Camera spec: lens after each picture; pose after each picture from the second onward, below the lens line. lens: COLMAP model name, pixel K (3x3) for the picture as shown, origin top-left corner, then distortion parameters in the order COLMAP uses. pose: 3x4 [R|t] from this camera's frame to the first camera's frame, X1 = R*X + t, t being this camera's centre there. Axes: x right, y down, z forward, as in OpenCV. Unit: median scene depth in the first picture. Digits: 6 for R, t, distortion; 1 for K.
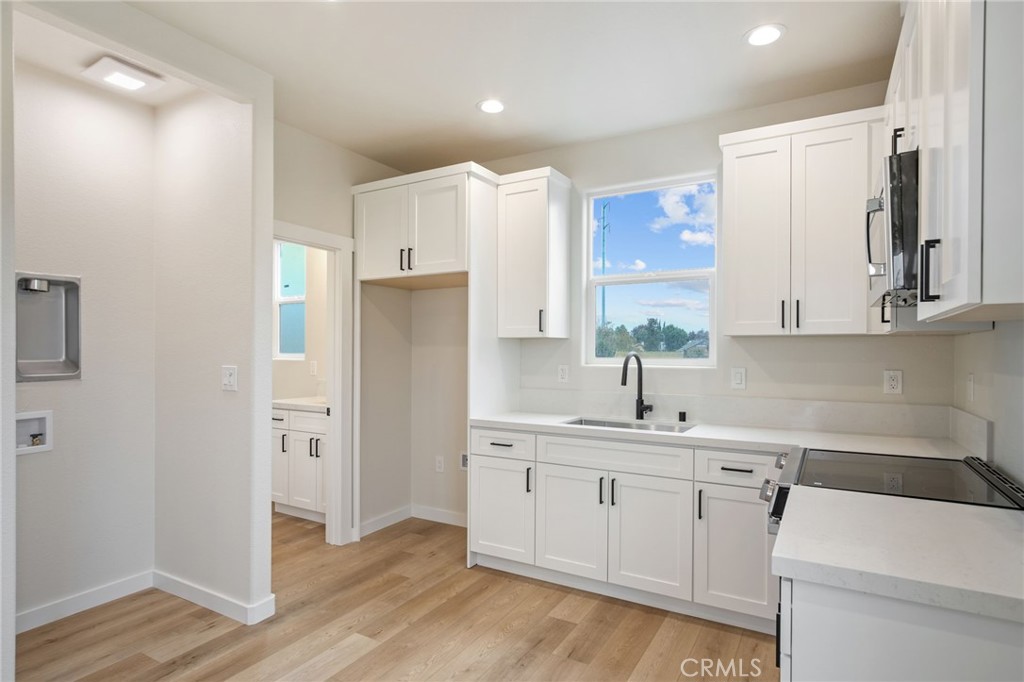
lens RADIAL K [[551.8, 0, 520.4], [0, 551.8, 344.6], [0, 0, 1]] dist [0.000360, 0.001554]
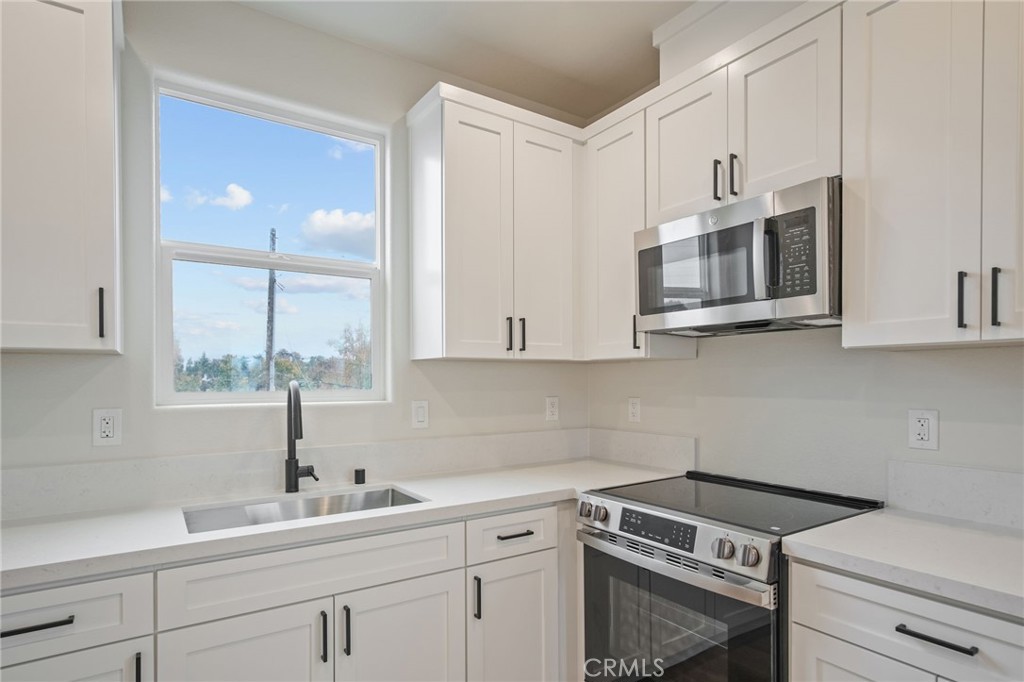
lens RADIAL K [[551.8, 0, 516.1], [0, 551.8, 379.6], [0, 0, 1]] dist [0.000360, 0.001554]
pose [[0.444519, -0.004687, 0.895757, -0.231591], [-0.004212, 0.999964, 0.007323, 0.006748], [-0.895759, -0.007028, 0.444483, 0.541998]]
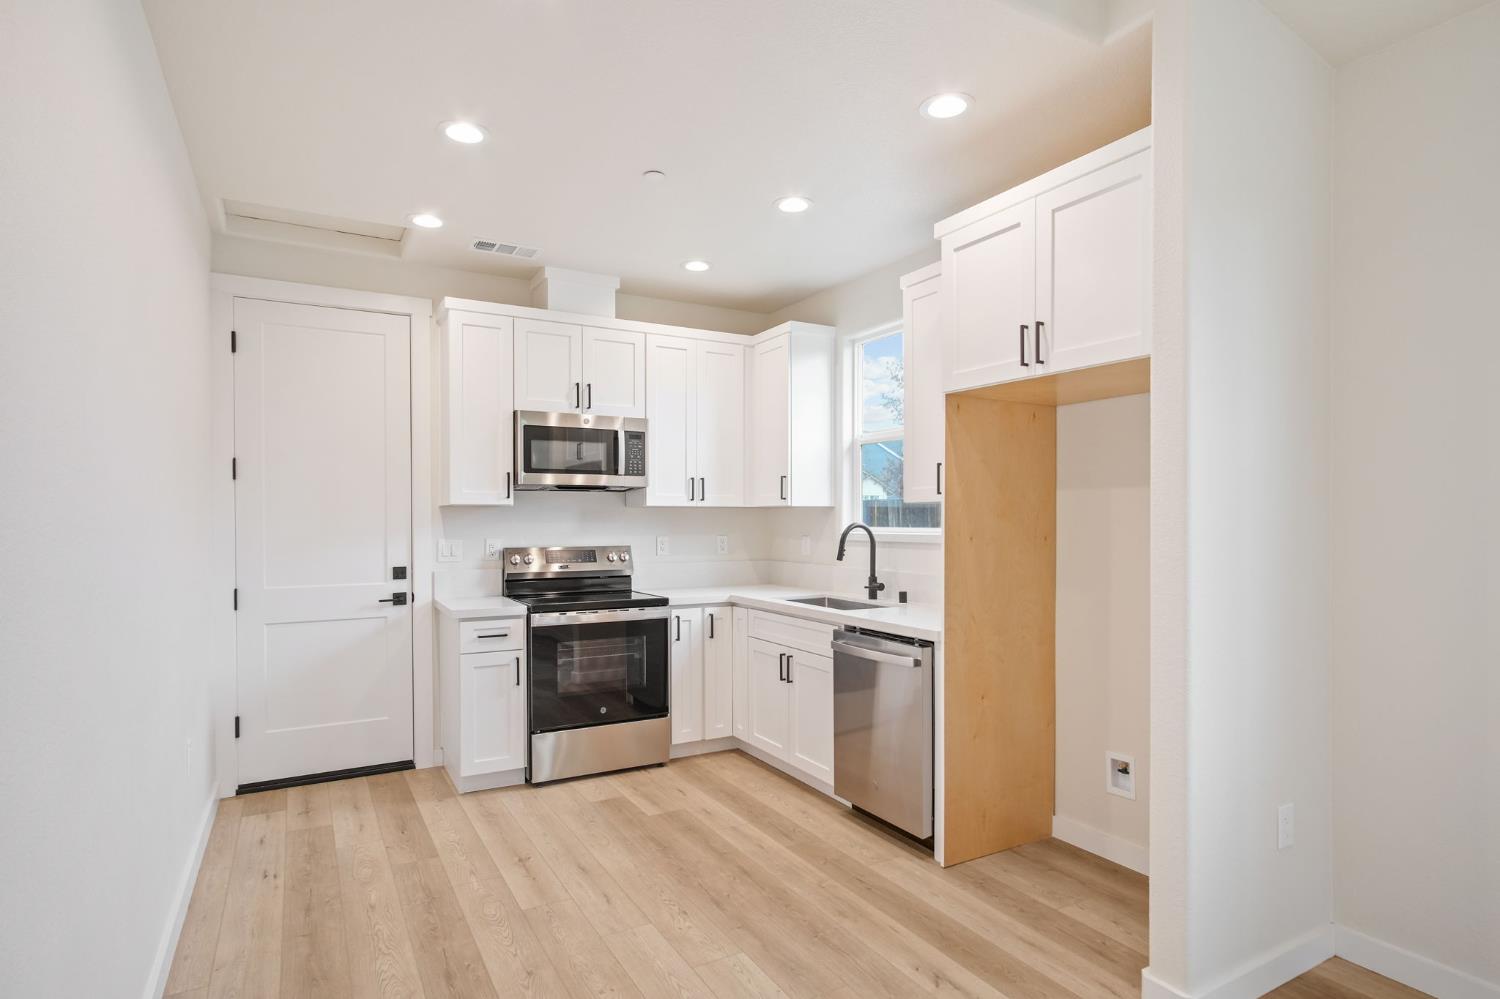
lens RADIAL K [[804.2, 0, 755.0], [0, 804.2, 517.9], [0, 0, 1]] dist [-0.007316, -0.000852]
pose [[0.860705, 0.001405, -0.509102, 0.746851], [0.003106, 0.999963, 0.008012, -0.004268], [0.509095, -0.008477, 0.860669, -0.203222]]
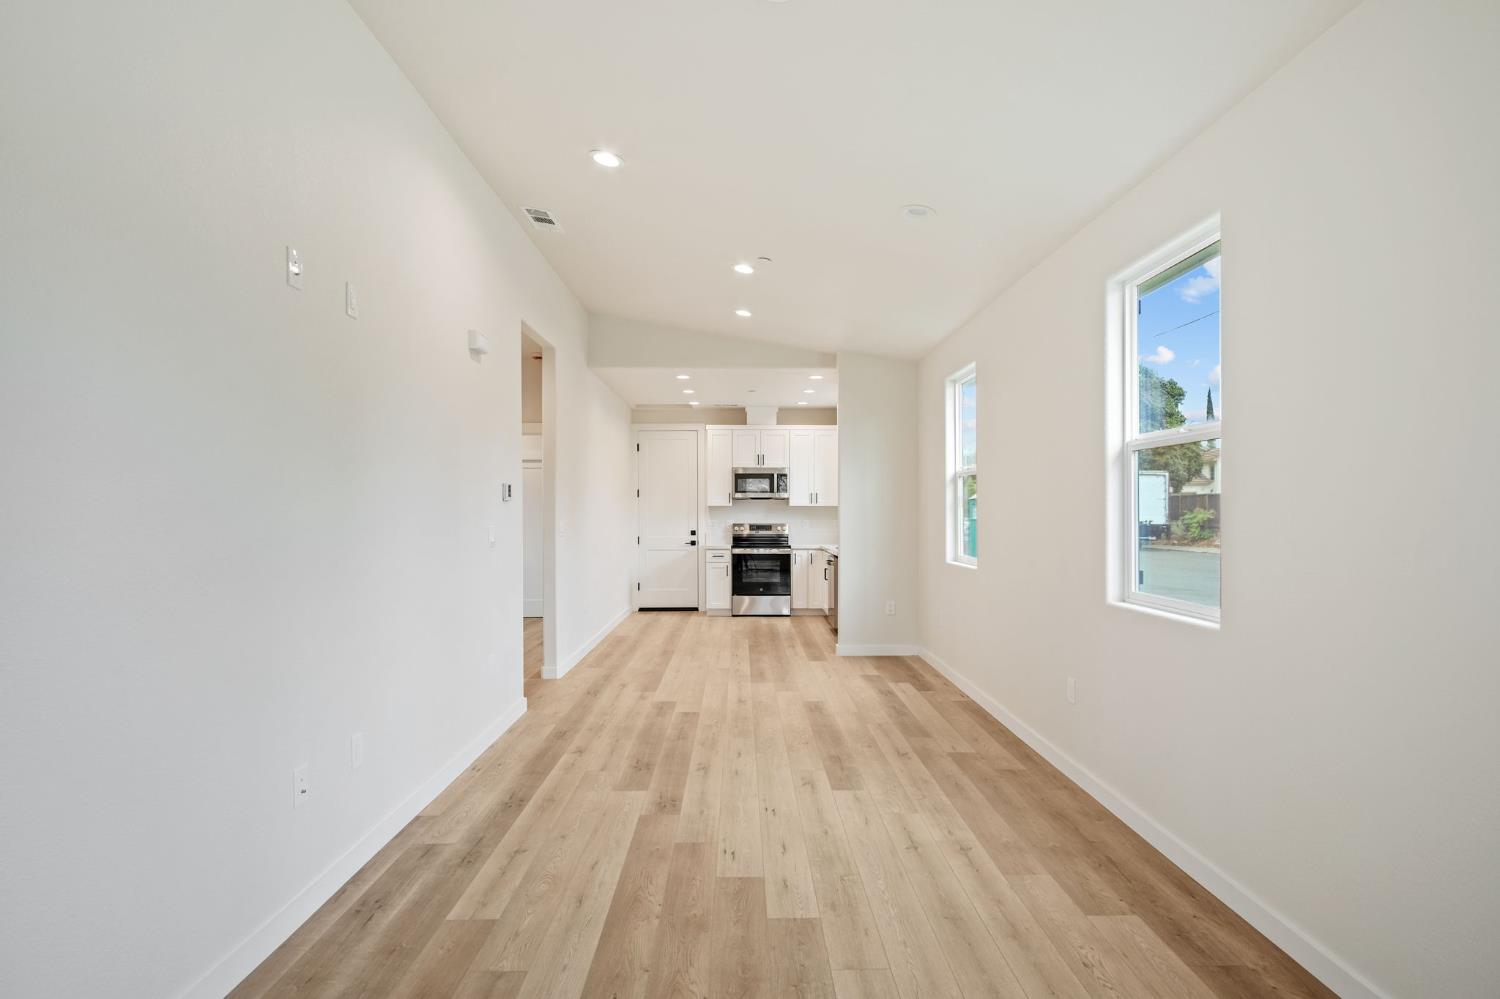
lens RADIAL K [[804.2, 0, 757.6], [0, 804.2, 496.9], [0, 0, 1]] dist [-0.007316, -0.000852]
pose [[0.507448, -0.014059, -0.861568, 2.629012], [0.007142, 0.999901, -0.012109, -0.012326], [0.861653, -0.000008, 0.507498, -0.847093]]
